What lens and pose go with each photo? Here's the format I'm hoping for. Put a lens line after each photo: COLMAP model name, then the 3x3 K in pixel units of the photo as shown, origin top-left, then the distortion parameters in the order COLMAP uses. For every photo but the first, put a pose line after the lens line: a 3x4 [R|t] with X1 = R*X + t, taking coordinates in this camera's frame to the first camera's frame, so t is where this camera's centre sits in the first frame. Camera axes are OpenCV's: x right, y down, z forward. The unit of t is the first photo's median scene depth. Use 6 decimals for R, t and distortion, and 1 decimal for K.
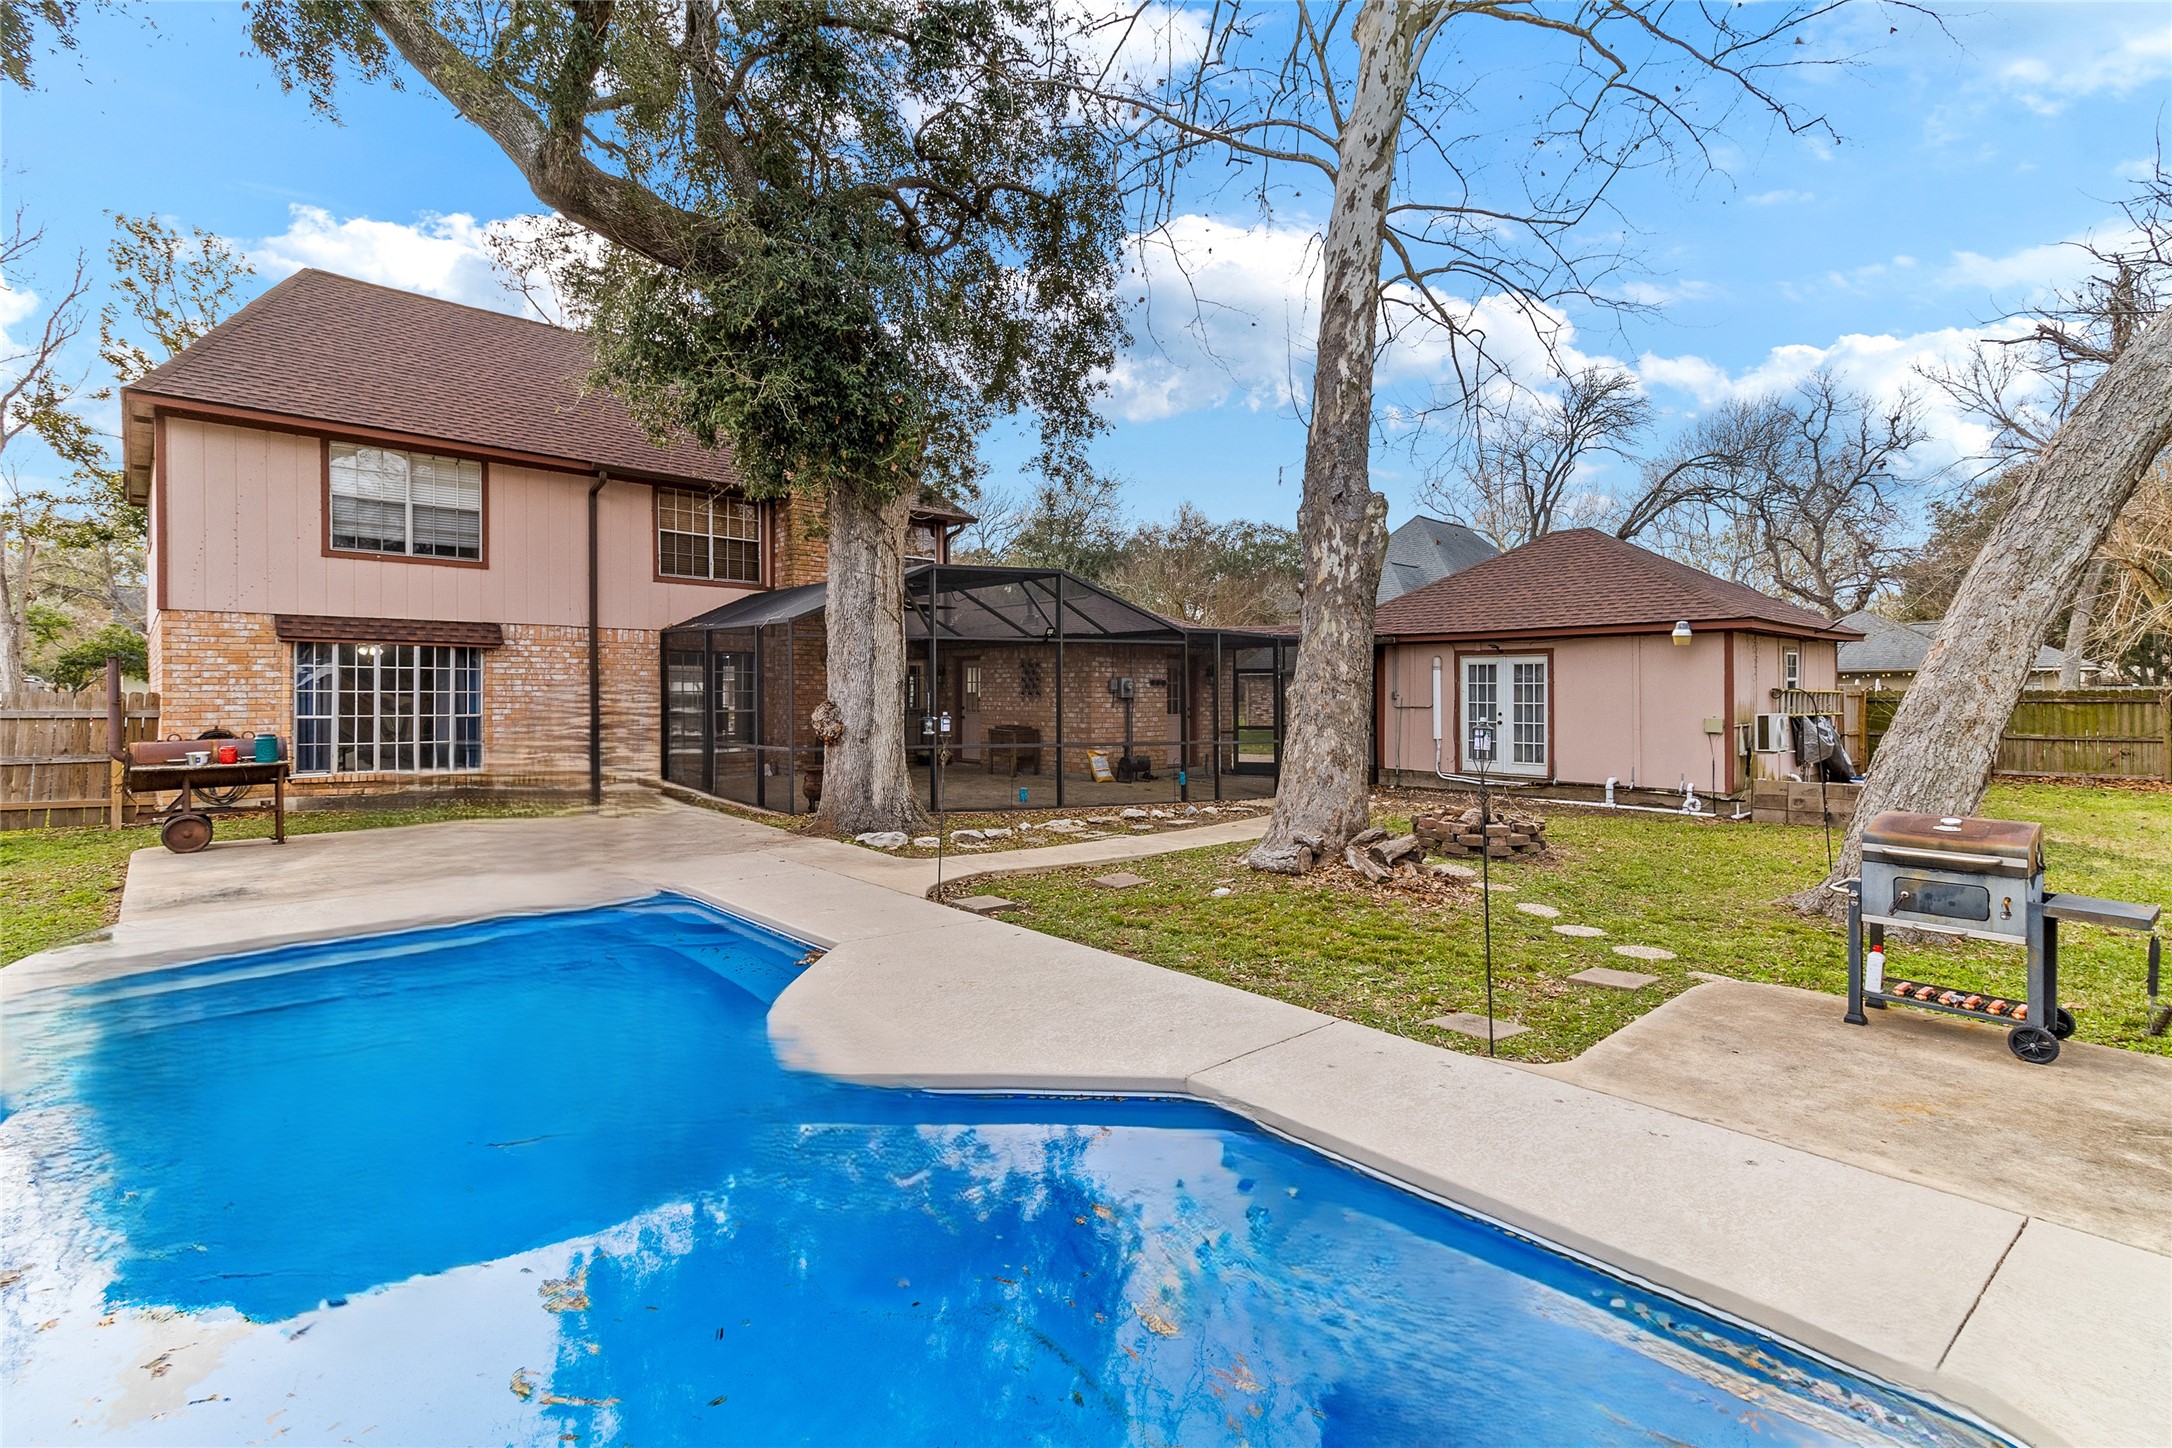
lens RADIAL K [[1035.3, 0, 1081.1], [0, 1035.3, 695.9], [0, 0, 1]] dist [0.018111, 0.001109]
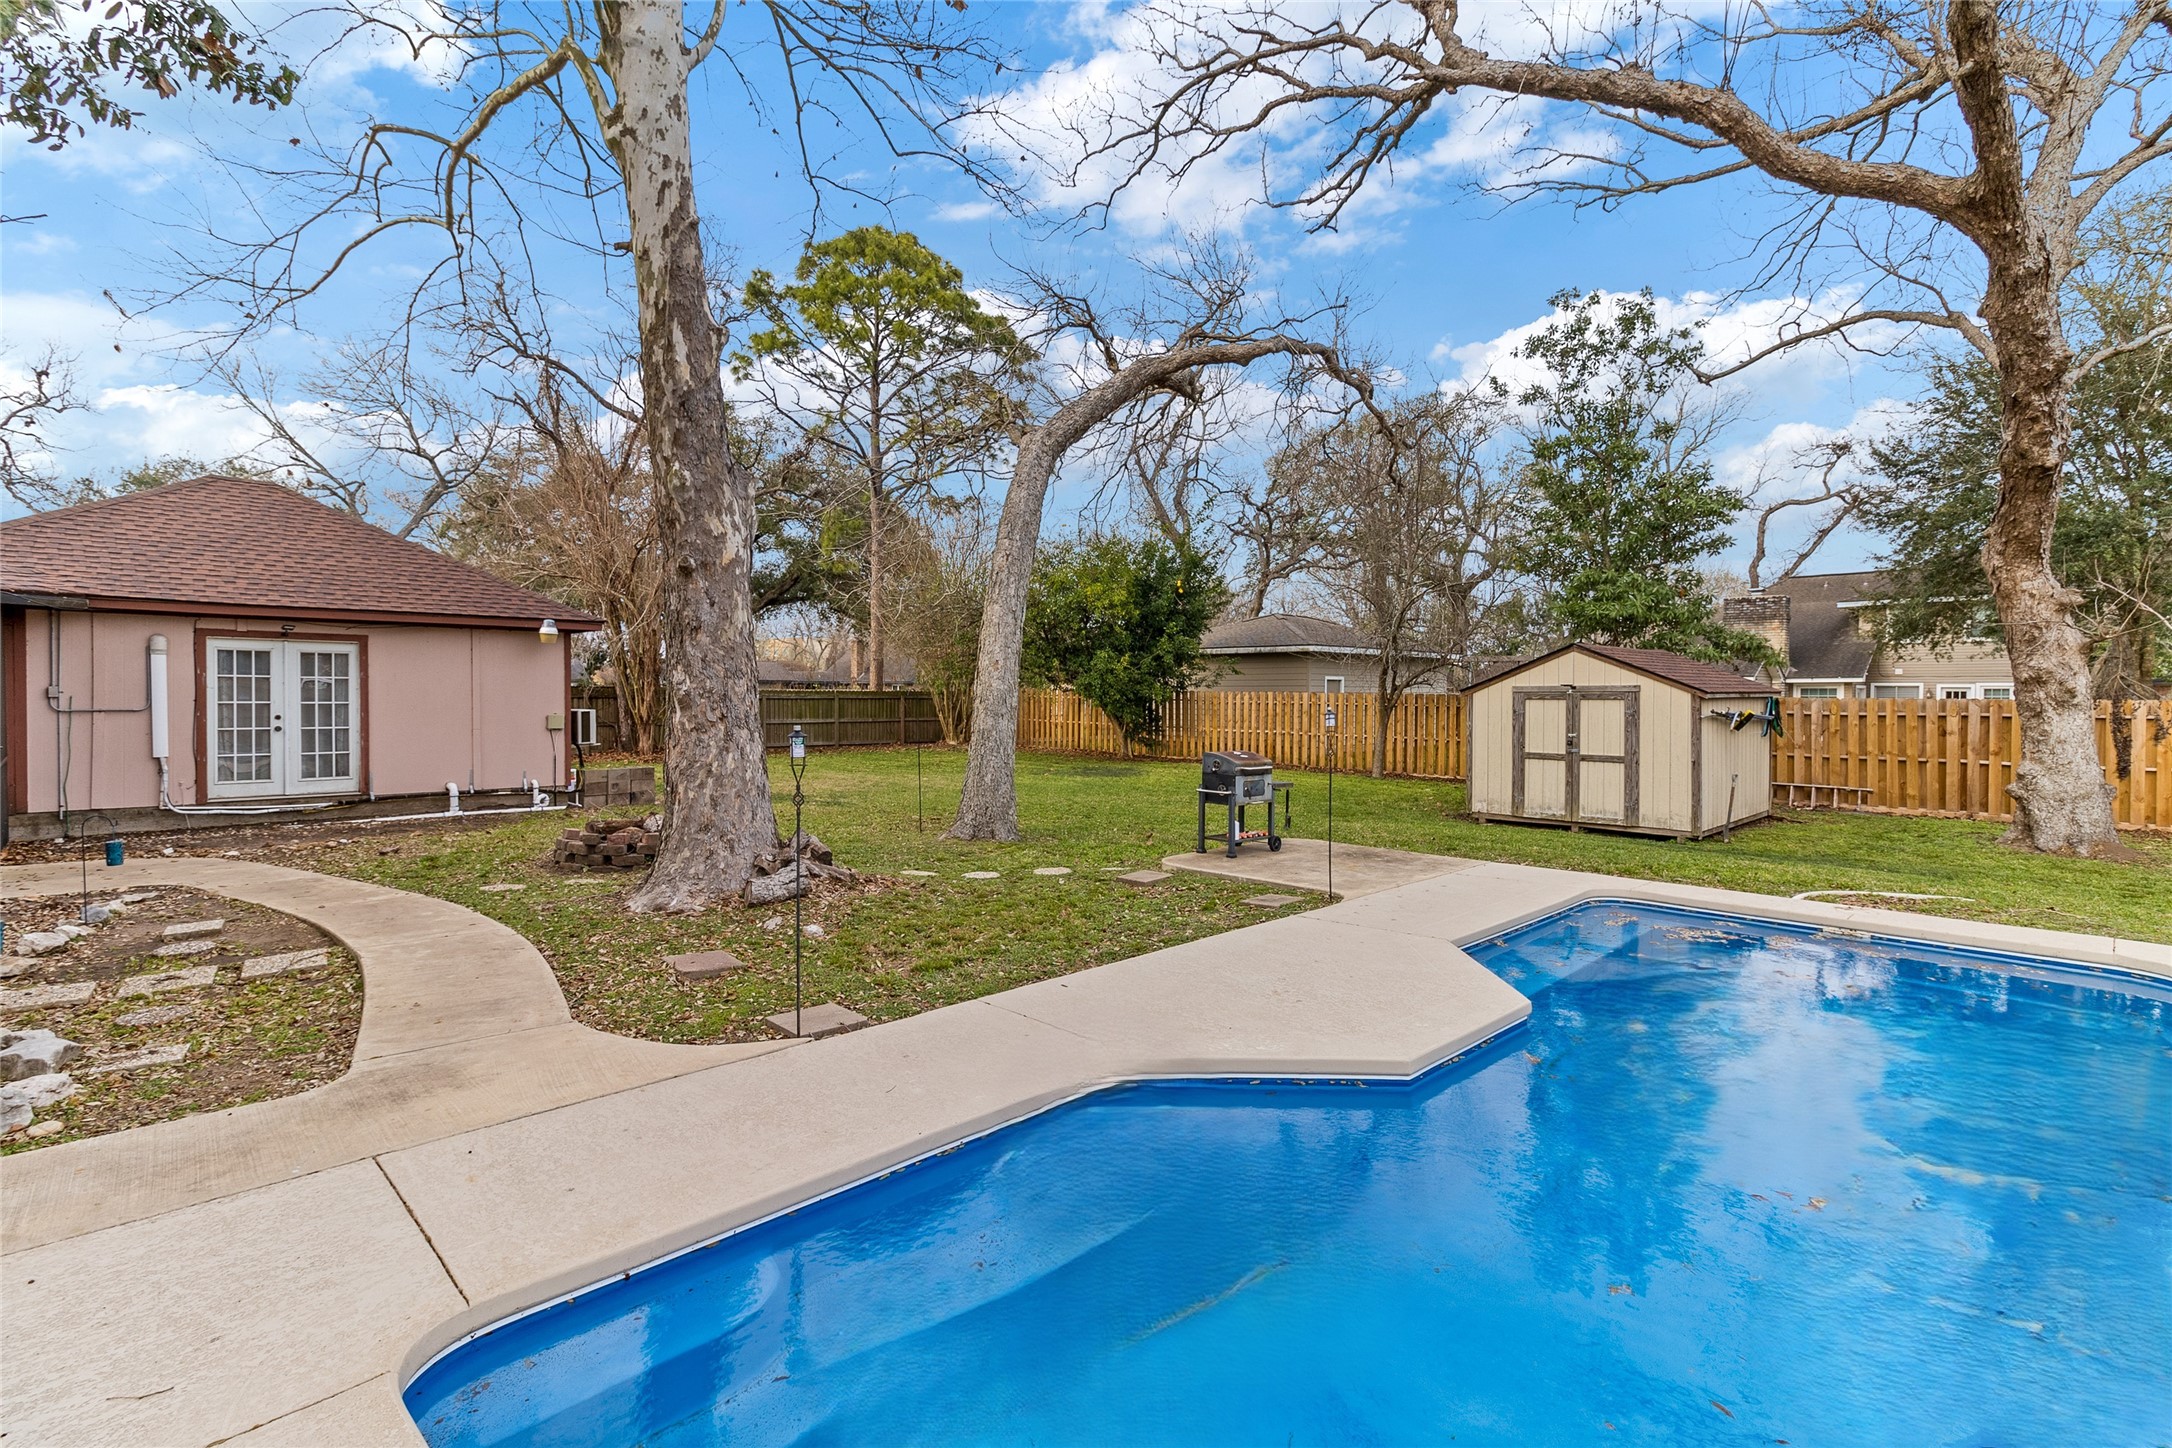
lens RADIAL K [[1035.3, 0, 1081.1], [0, 1035.3, 695.9], [0, 0, 1]] dist [0.018111, 0.001109]
pose [[-0.075125, -0.004295, 0.997165, -0.415097], [-0.001233, 0.999990, 0.004214, -0.002169], [-0.997173, -0.000913, -0.075130, 0.493303]]
